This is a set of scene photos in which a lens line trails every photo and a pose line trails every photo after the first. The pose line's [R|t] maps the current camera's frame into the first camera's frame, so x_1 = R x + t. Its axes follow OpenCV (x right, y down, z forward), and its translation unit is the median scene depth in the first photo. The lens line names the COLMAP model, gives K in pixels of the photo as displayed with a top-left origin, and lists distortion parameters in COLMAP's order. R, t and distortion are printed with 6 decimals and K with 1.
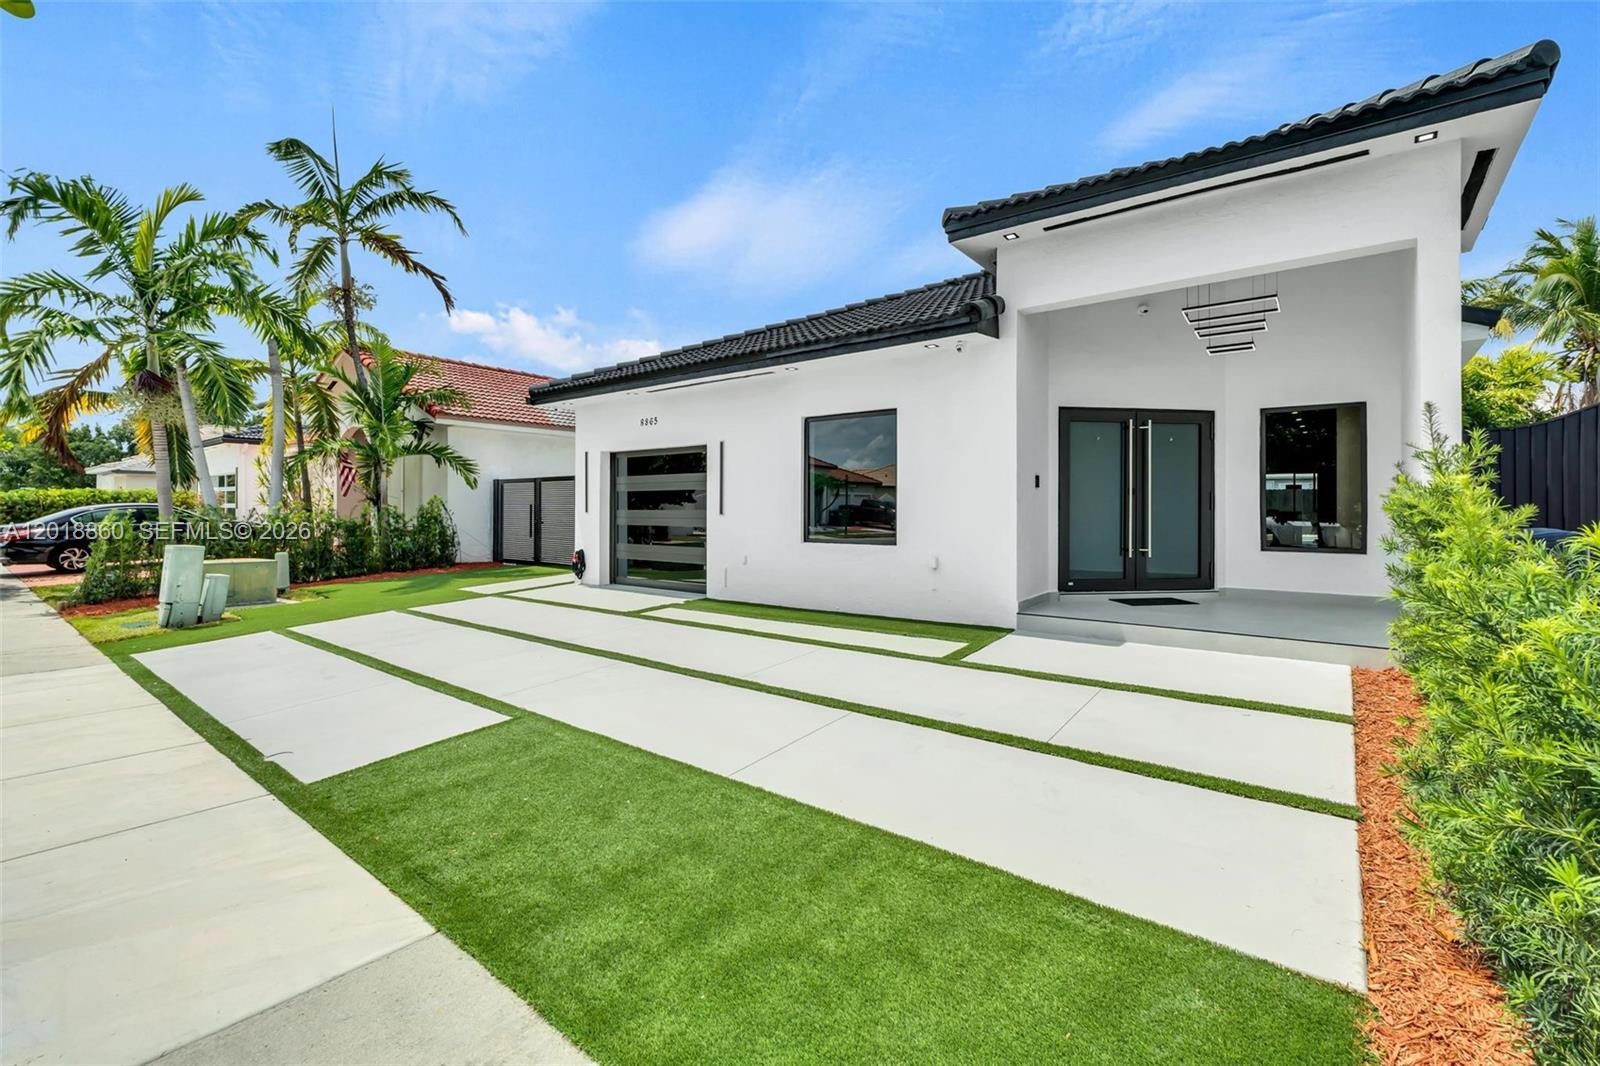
lens RADIAL K [[688.5, 0, 804.6], [0, 688.5, 520.7], [0, 0, 1]] dist [-0.001853, -0.000175]
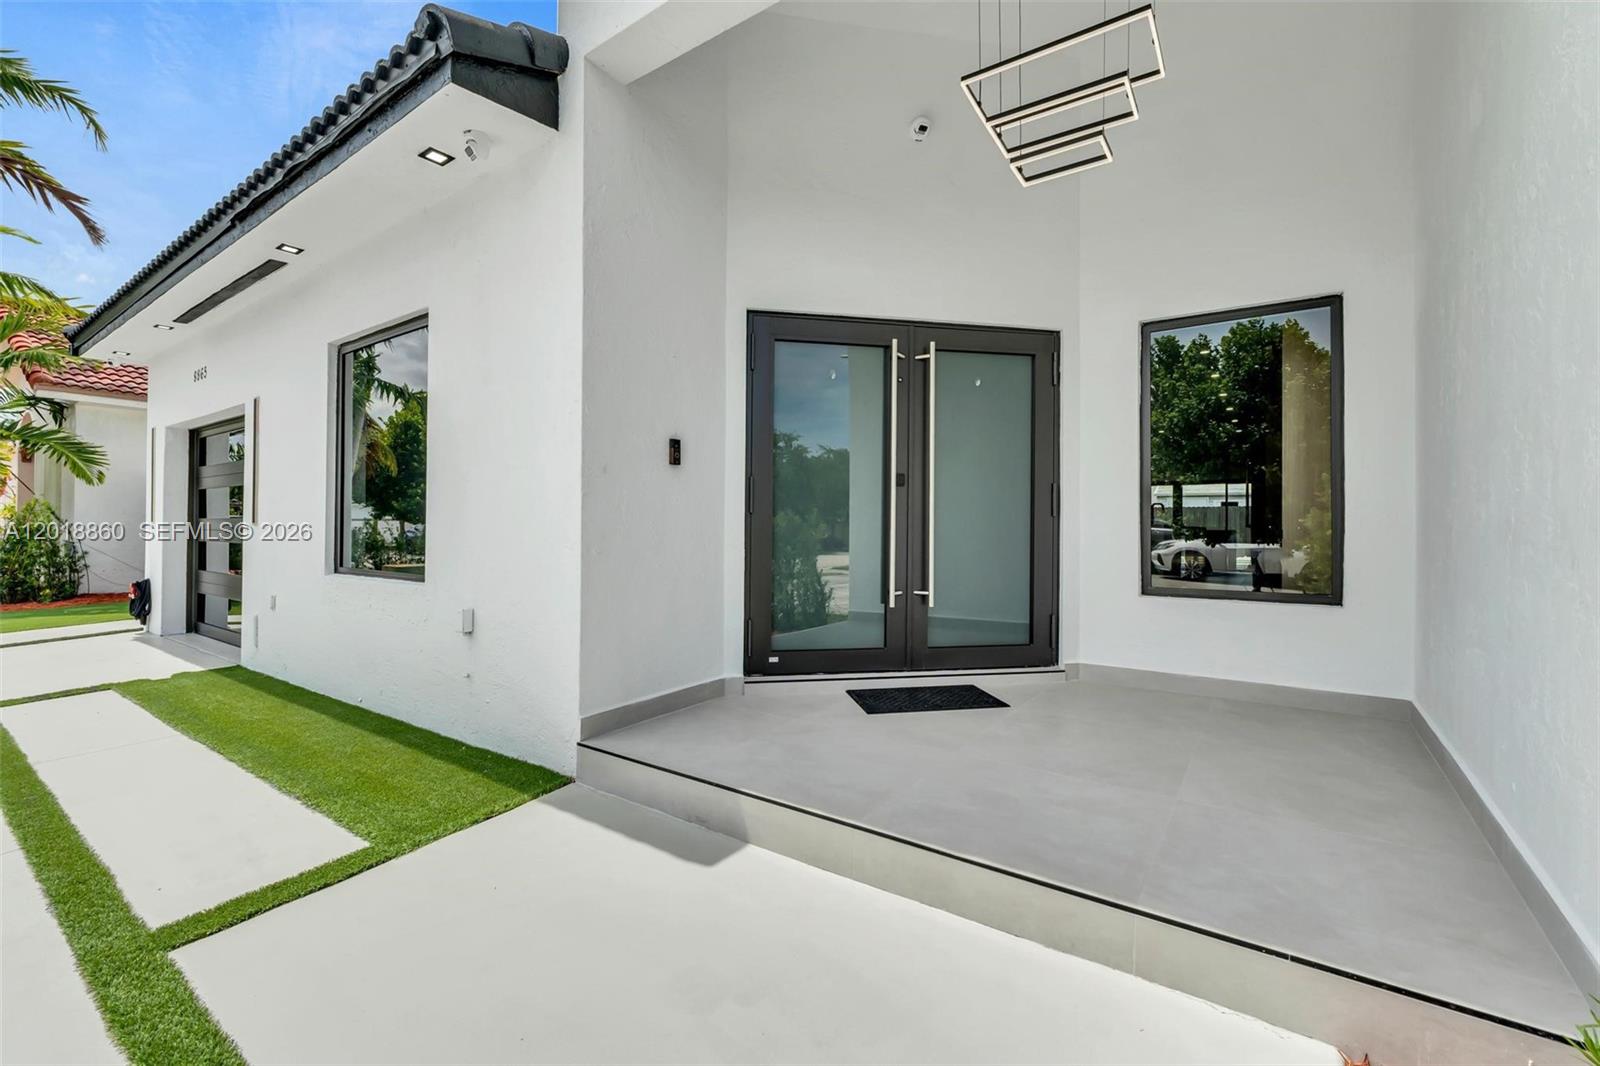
lens RADIAL K [[659.8, 0, 800.0], [0, 659.8, 533.0], [0, 0, 1]] dist [-0.001002, -0.000108]
pose [[0.999382, 0.005184, 0.034758, 0.327556], [-0.004783, 0.999921, -0.011607, 0.003330], [-0.034816, 0.011434, 0.999328, 0.431470]]
